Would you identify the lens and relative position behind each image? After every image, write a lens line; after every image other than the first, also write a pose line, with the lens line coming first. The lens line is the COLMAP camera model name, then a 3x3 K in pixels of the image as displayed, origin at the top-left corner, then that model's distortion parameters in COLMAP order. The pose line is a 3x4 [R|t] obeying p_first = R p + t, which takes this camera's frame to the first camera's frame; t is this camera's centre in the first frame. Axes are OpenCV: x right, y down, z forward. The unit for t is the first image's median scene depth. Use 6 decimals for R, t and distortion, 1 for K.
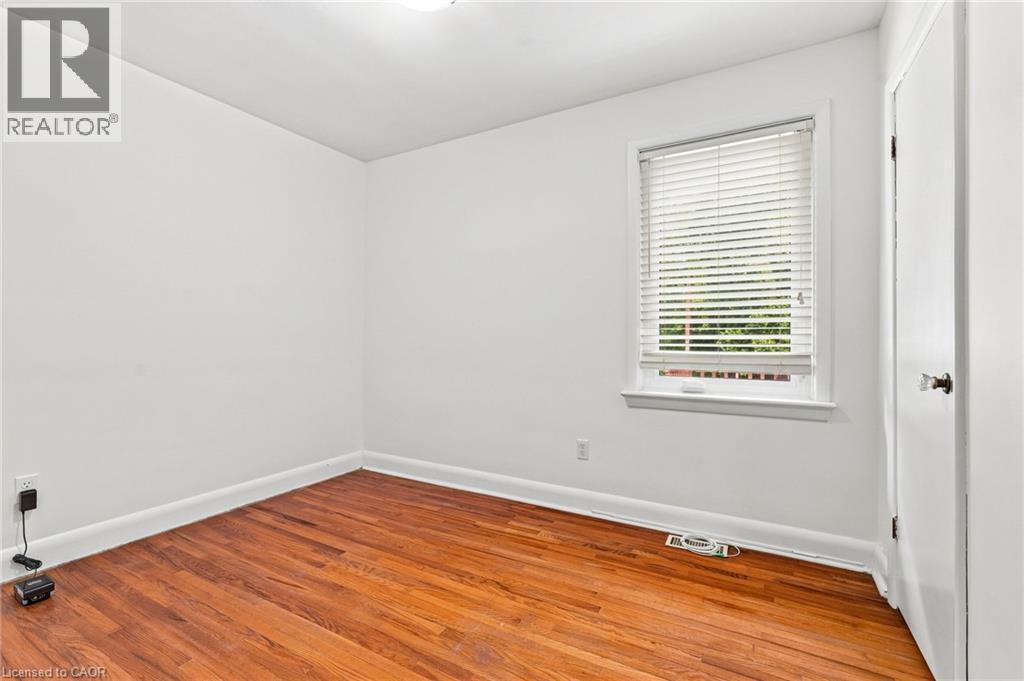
lens RADIAL K [[457.1, 0, 506.8], [0, 457.1, 337.6], [0, 0, 1]] dist [-0.001509, 0.000049]
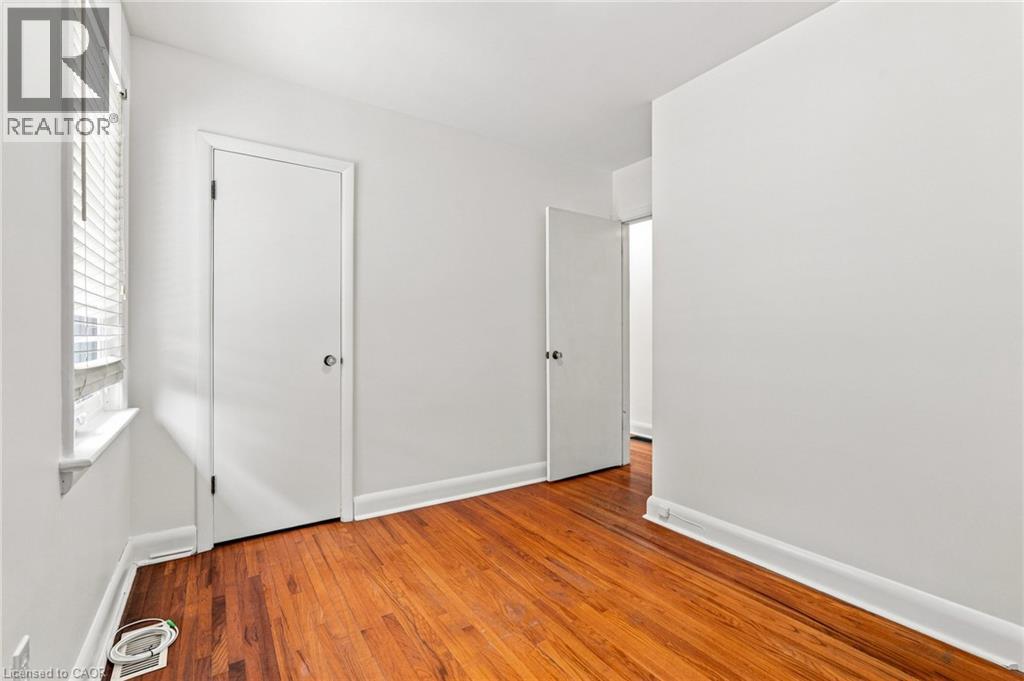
lens RADIAL K [[457.1, 0, 506.8], [0, 457.1, 337.6], [0, 0, 1]] dist [-0.001509, 0.000049]
pose [[-0.892484, -0.003244, 0.451067, -0.464177], [-0.002913, 0.999995, 0.001427, -0.009861], [-0.451069, -0.000040, -0.892489, 1.722668]]
